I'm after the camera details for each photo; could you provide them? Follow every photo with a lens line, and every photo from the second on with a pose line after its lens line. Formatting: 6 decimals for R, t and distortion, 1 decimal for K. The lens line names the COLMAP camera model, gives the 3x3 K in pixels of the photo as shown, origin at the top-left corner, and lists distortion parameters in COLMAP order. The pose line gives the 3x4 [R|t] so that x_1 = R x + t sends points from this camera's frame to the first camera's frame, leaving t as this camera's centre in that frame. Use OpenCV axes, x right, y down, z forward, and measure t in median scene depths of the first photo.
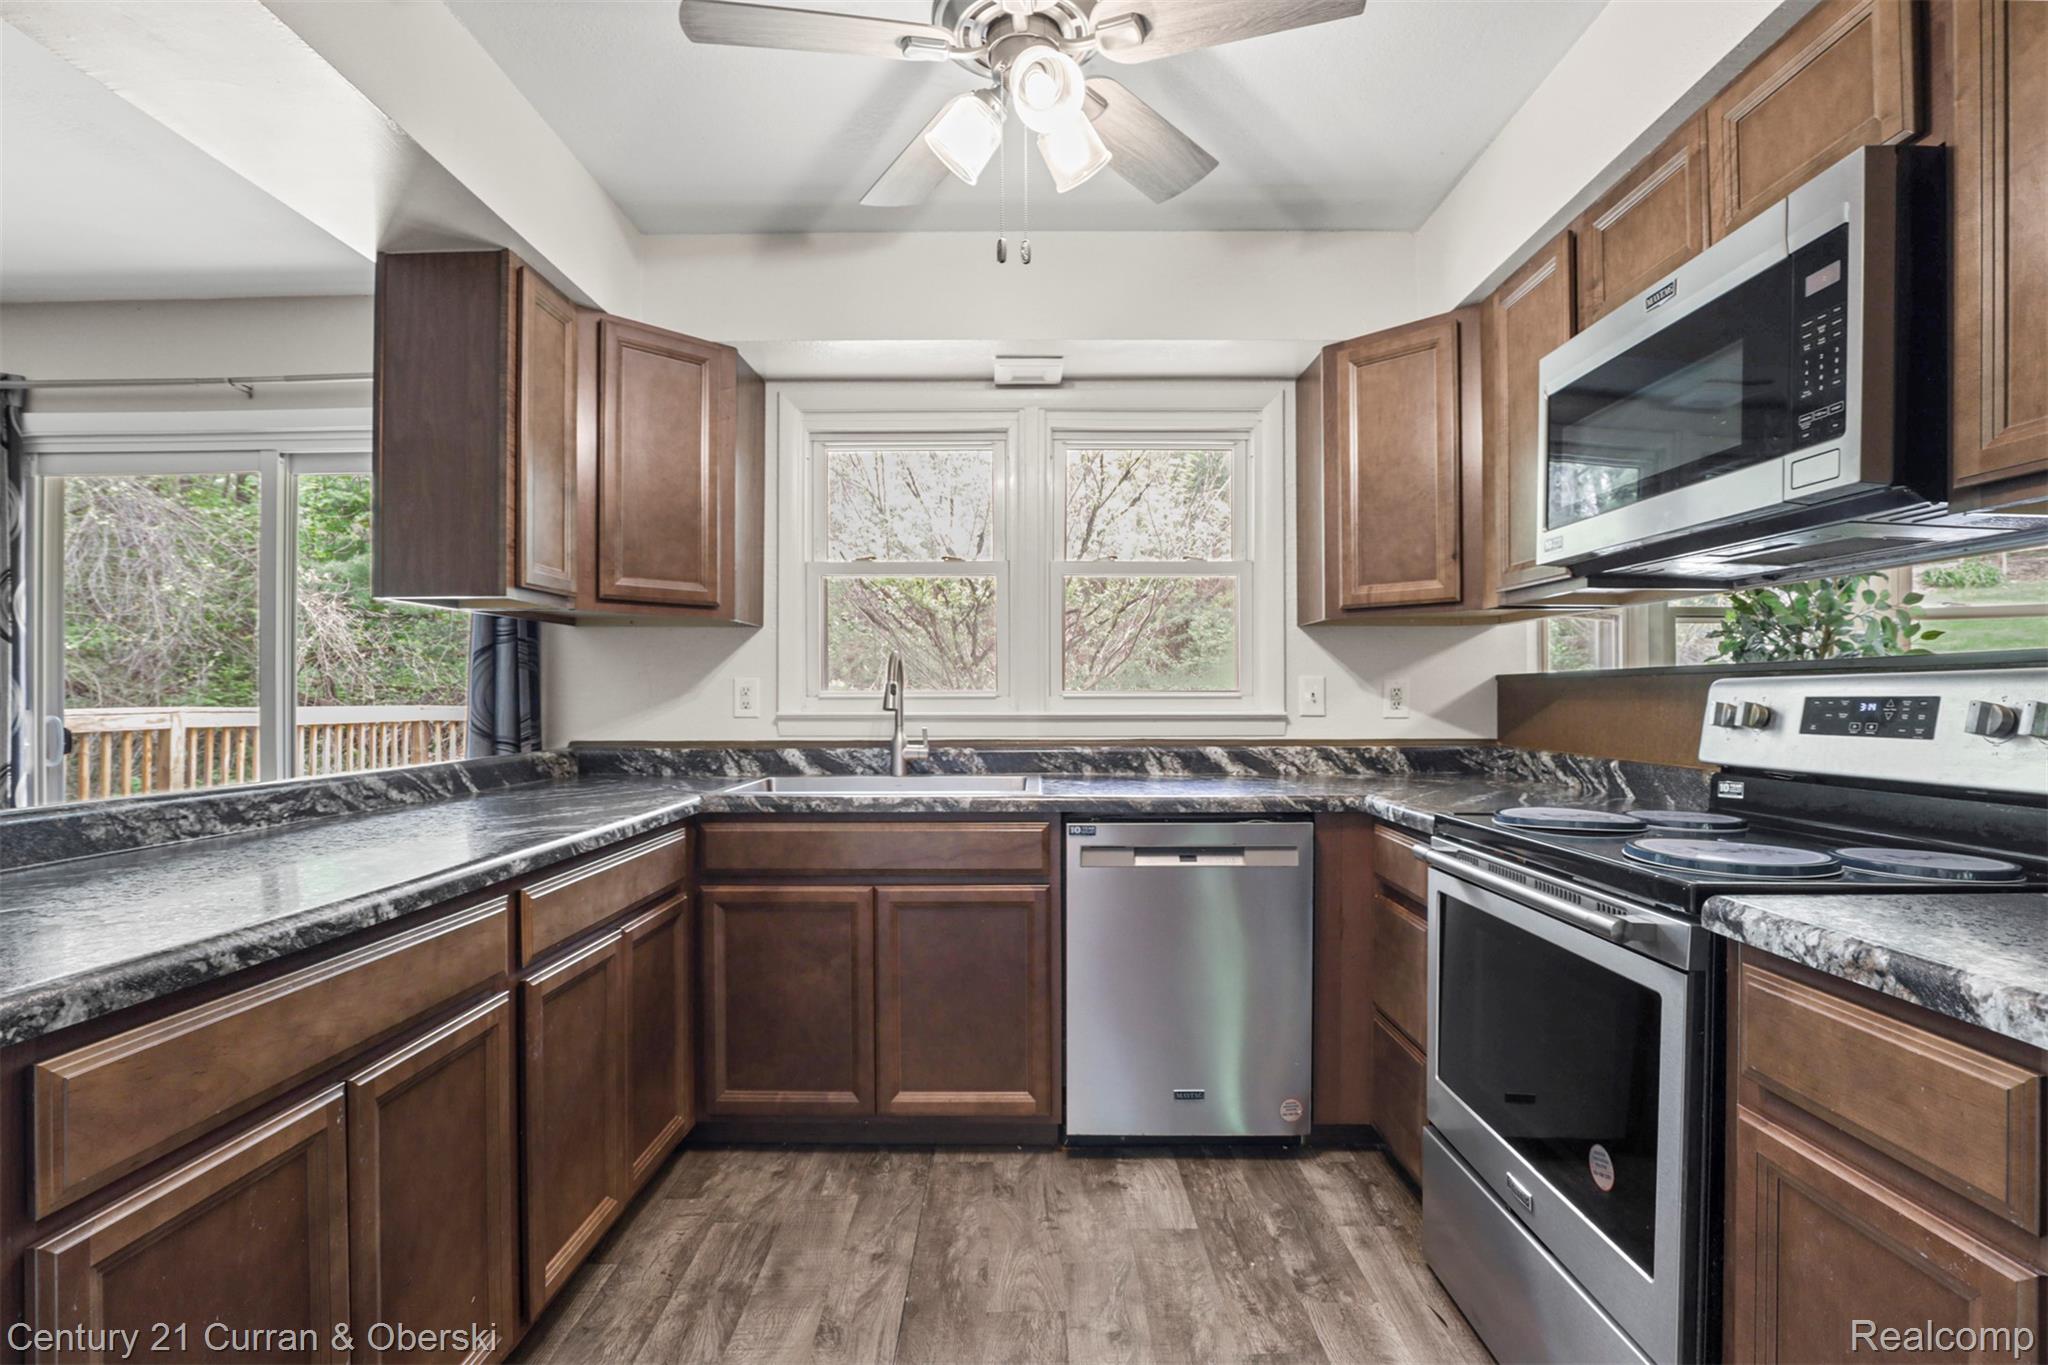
lens RADIAL K [[943.8, 0, 1019.1], [0, 943.8, 689.2], [0, 0, 1]] dist [-0.037993, 0.007186]
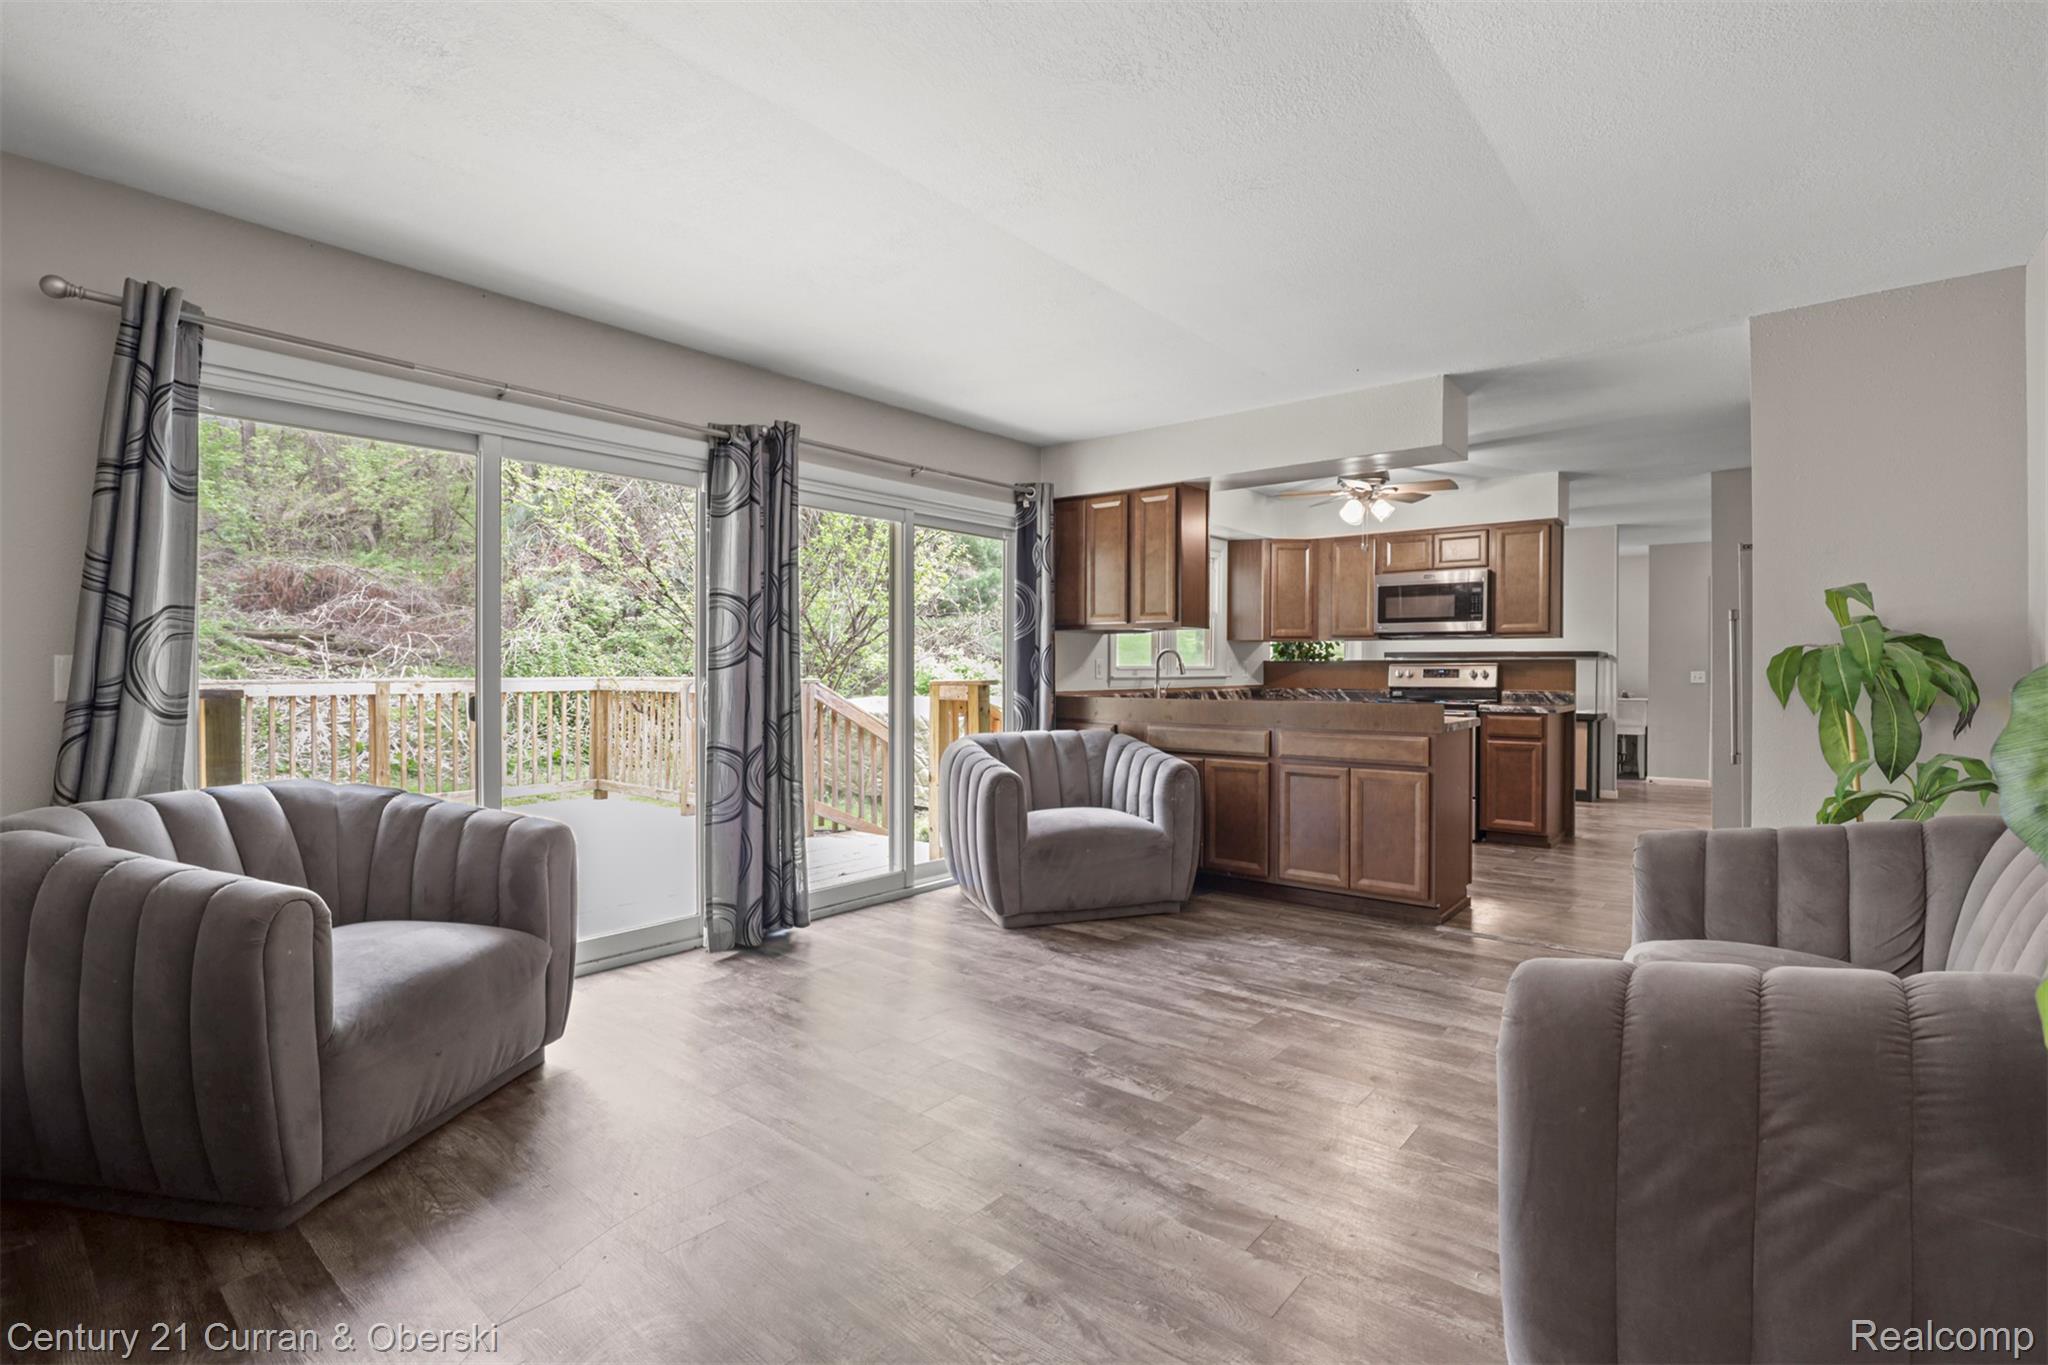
lens RADIAL K [[943.8, 0, 1020.9], [0, 943.8, 679.2], [0, 0, 1]] dist [-0.037993, 0.007186]
pose [[0.635527, -0.007593, 0.772041, -2.497070], [-0.005728, 0.999878, 0.014549, 0.003535], [-0.772057, -0.013668, 0.635406, -0.204028]]
